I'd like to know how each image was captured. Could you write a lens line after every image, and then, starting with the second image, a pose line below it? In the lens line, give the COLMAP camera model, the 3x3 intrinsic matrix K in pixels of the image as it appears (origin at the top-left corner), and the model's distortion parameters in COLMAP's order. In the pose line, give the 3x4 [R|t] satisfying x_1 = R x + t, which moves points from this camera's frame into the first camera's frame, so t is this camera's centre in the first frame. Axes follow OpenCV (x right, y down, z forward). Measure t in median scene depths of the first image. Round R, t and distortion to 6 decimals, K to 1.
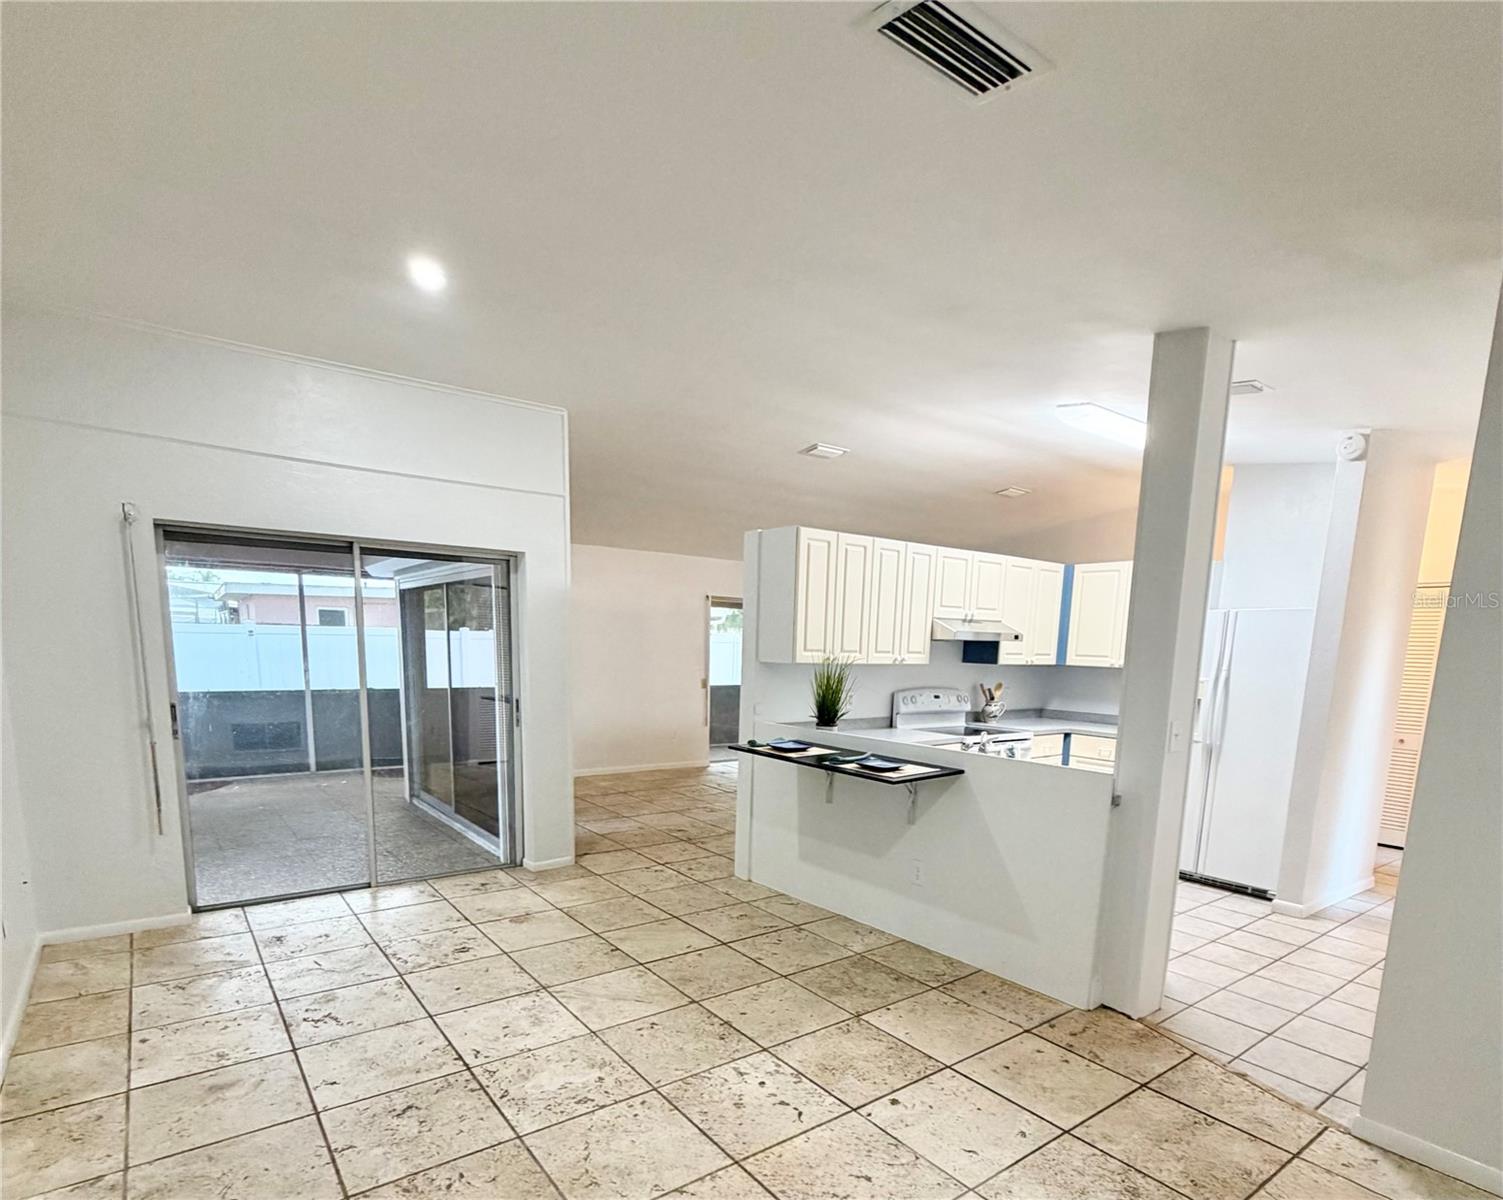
lens RADIAL K [[801.4, 0, 753.8], [0, 801.4, 778.0], [0, 0, 1]] dist [-0.002332, 0.002554]
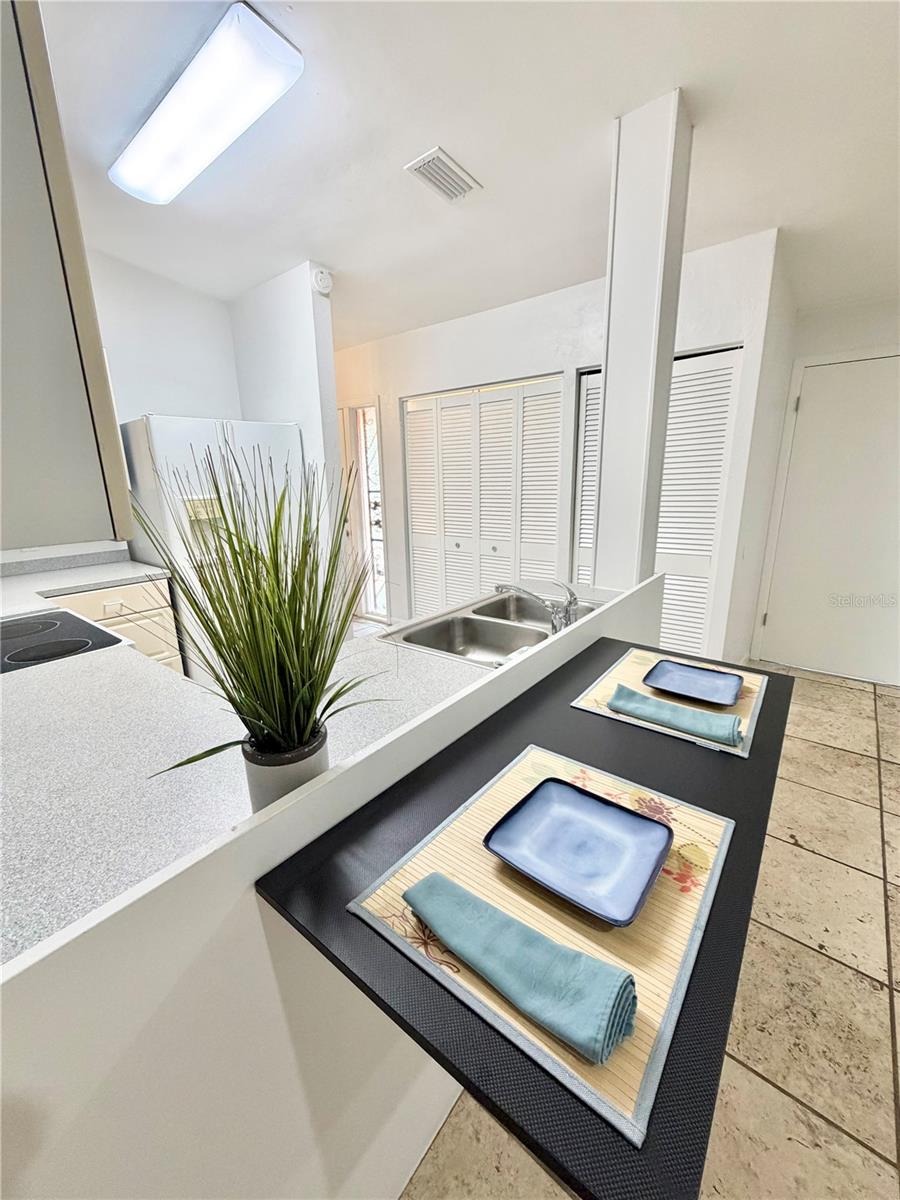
lens RADIAL K [[478.2, 0, 450.5], [0, 478.2, 596.1], [0, 0, 1]] dist [-0.000308, 0.000528]
pose [[-0.227289, -0.260274, 0.938401, -0.061186], [0.178140, 0.936250, 0.302824, -0.150480], [-0.957395, 0.235995, -0.166434, 0.961242]]
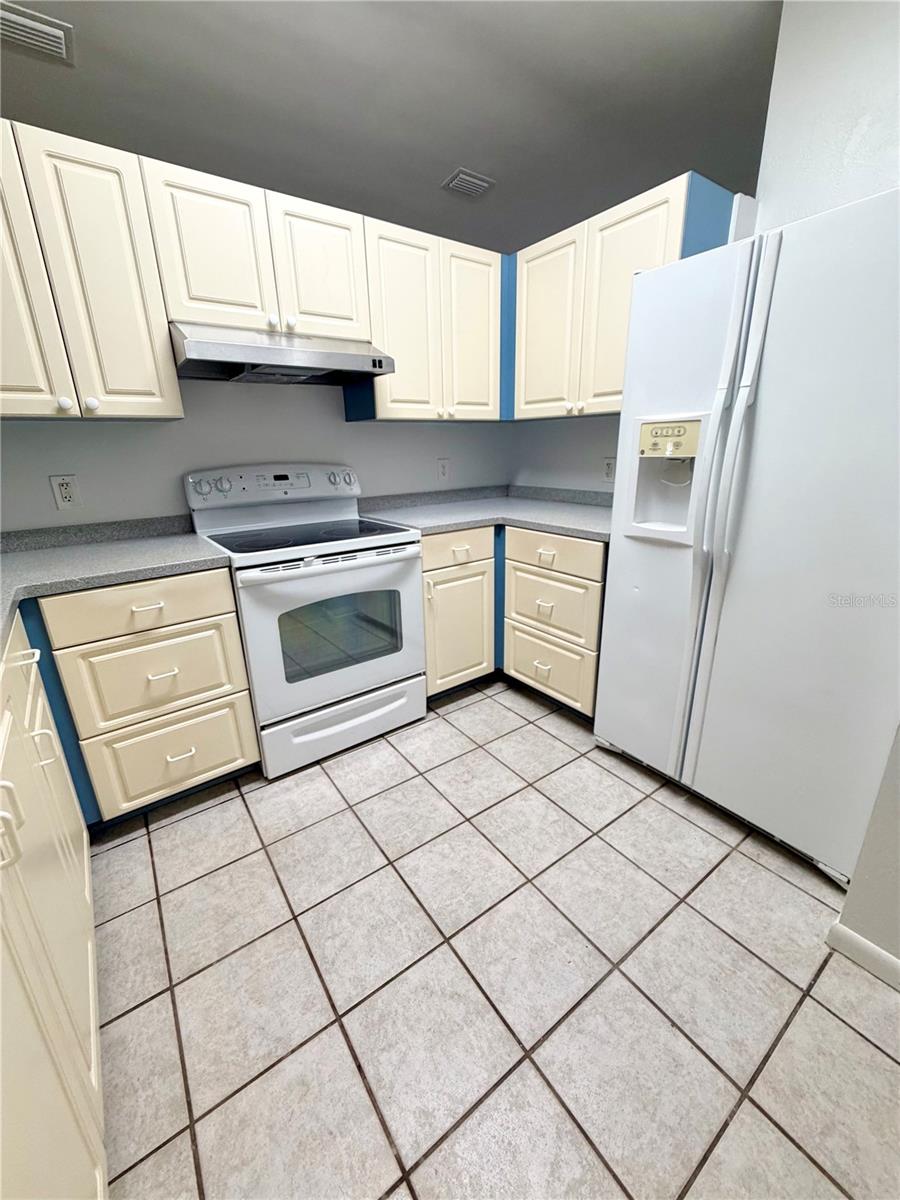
lens RADIAL K [[478.2, 0, 450.4], [0, 478.2, 597.8], [0, 0, 1]] dist [-0.000308, 0.000528]
pose [[0.998508, -0.038214, -0.039019, 0.470669], [0.043418, 0.988820, 0.142652, -0.070244], [0.033131, -0.144133, 0.989003, 0.783360]]
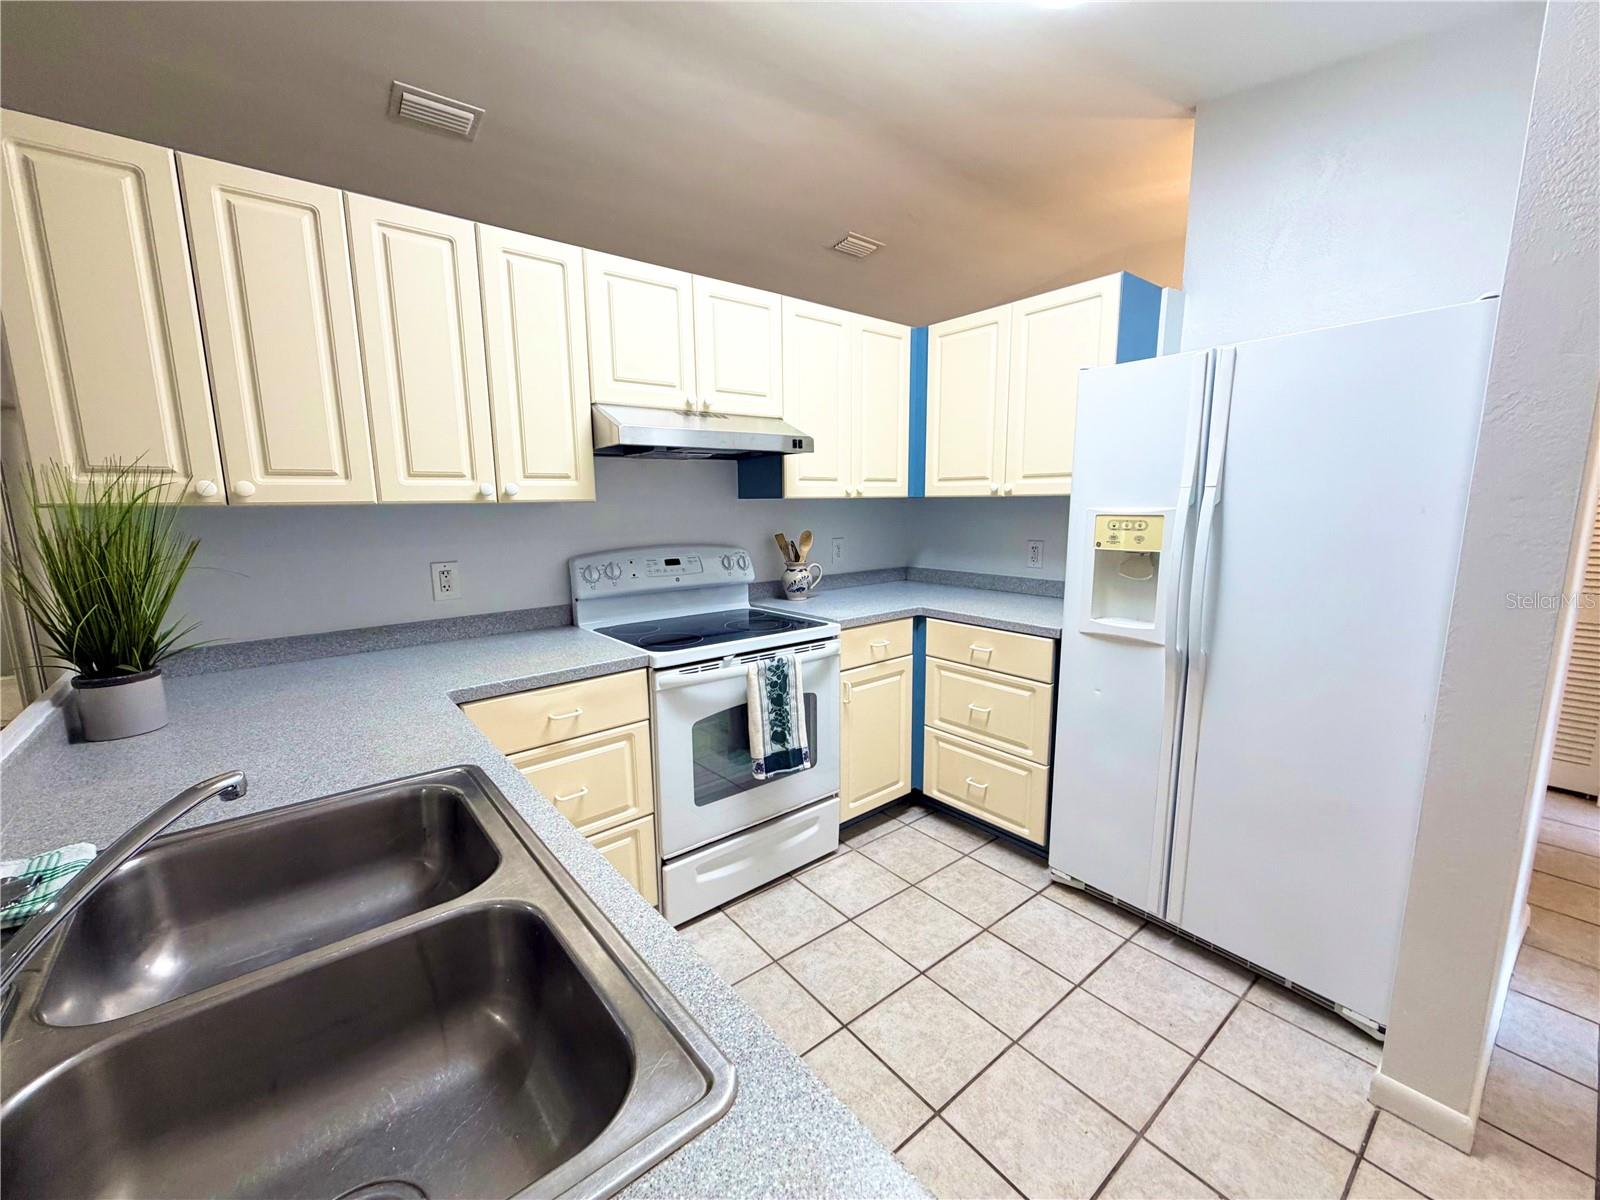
lens RADIAL K [[637.6, 0, 796.1], [0, 637.6, 603.1], [0, 0, 1]] dist [-0.000308, 0.000528]
pose [[0.999101, -0.039891, 0.014347, 0.385867], [0.040000, 0.999173, -0.007364, -0.084513], [-0.014041, 0.007932, 0.999870, 0.715374]]
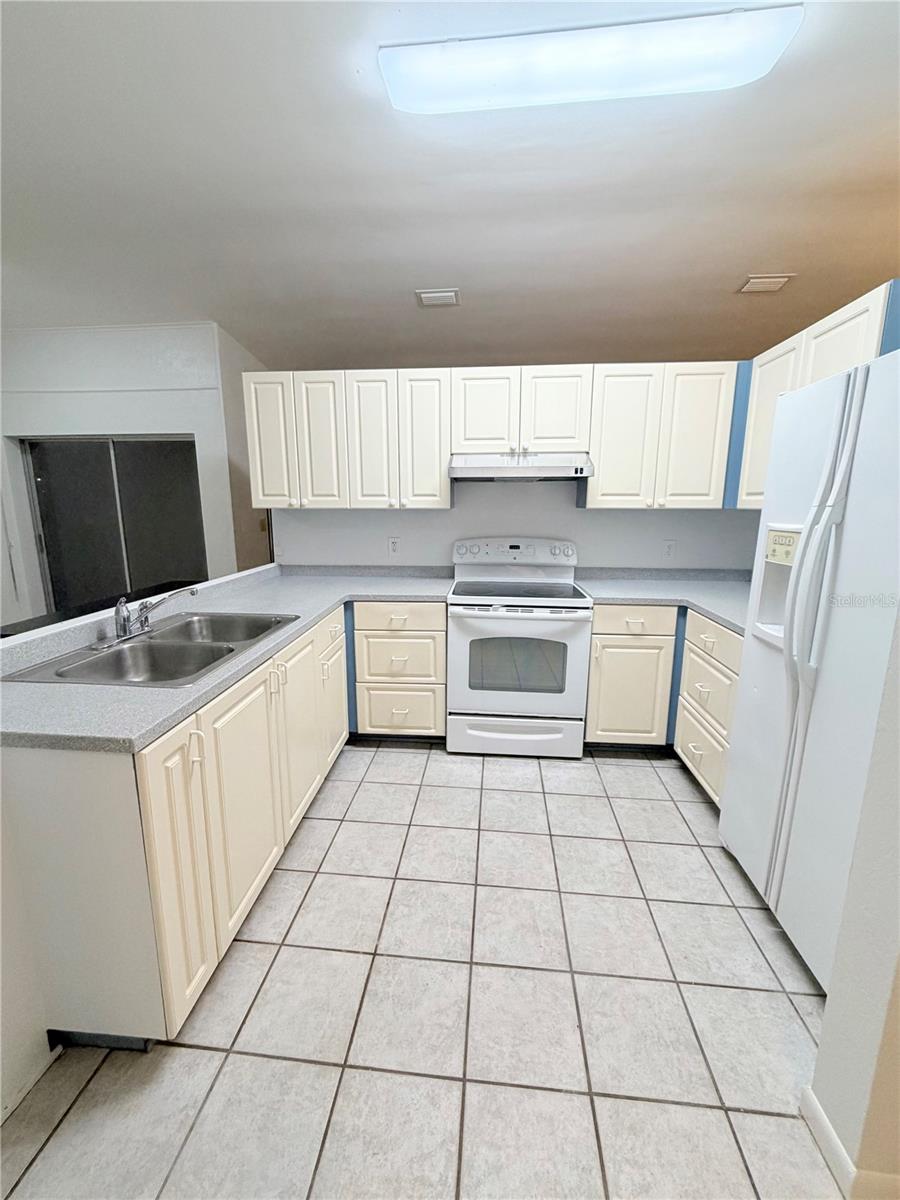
lens RADIAL K [[478.2, 0, 450.7], [0, 478.2, 598.9], [0, 0, 1]] dist [-0.000308, 0.000528]
pose [[0.734195, 0.106933, -0.670464, 0.672340], [-0.096627, 0.993924, 0.052711, -0.083566], [0.672027, 0.026085, 0.740067, 0.721445]]
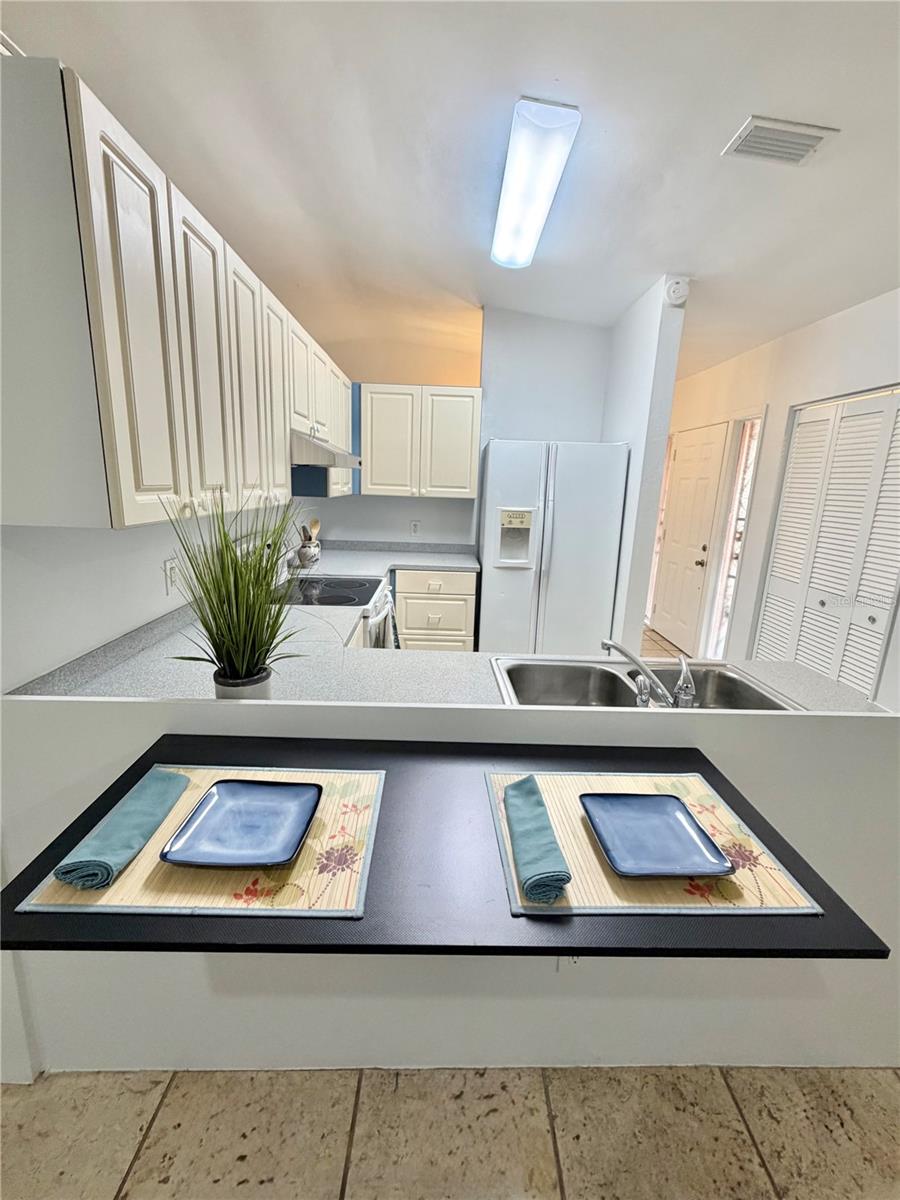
lens RADIAL K [[505.8, 0, 449.3], [0, 505.8, 595.1], [0, 0, 1]] dist [0.002975, -0.000496]
pose [[0.602567, -0.178629, 0.777821, -0.040039], [0.112781, 0.983907, 0.138588, -0.130110], [-0.790059, 0.004215, 0.613016, 0.759163]]
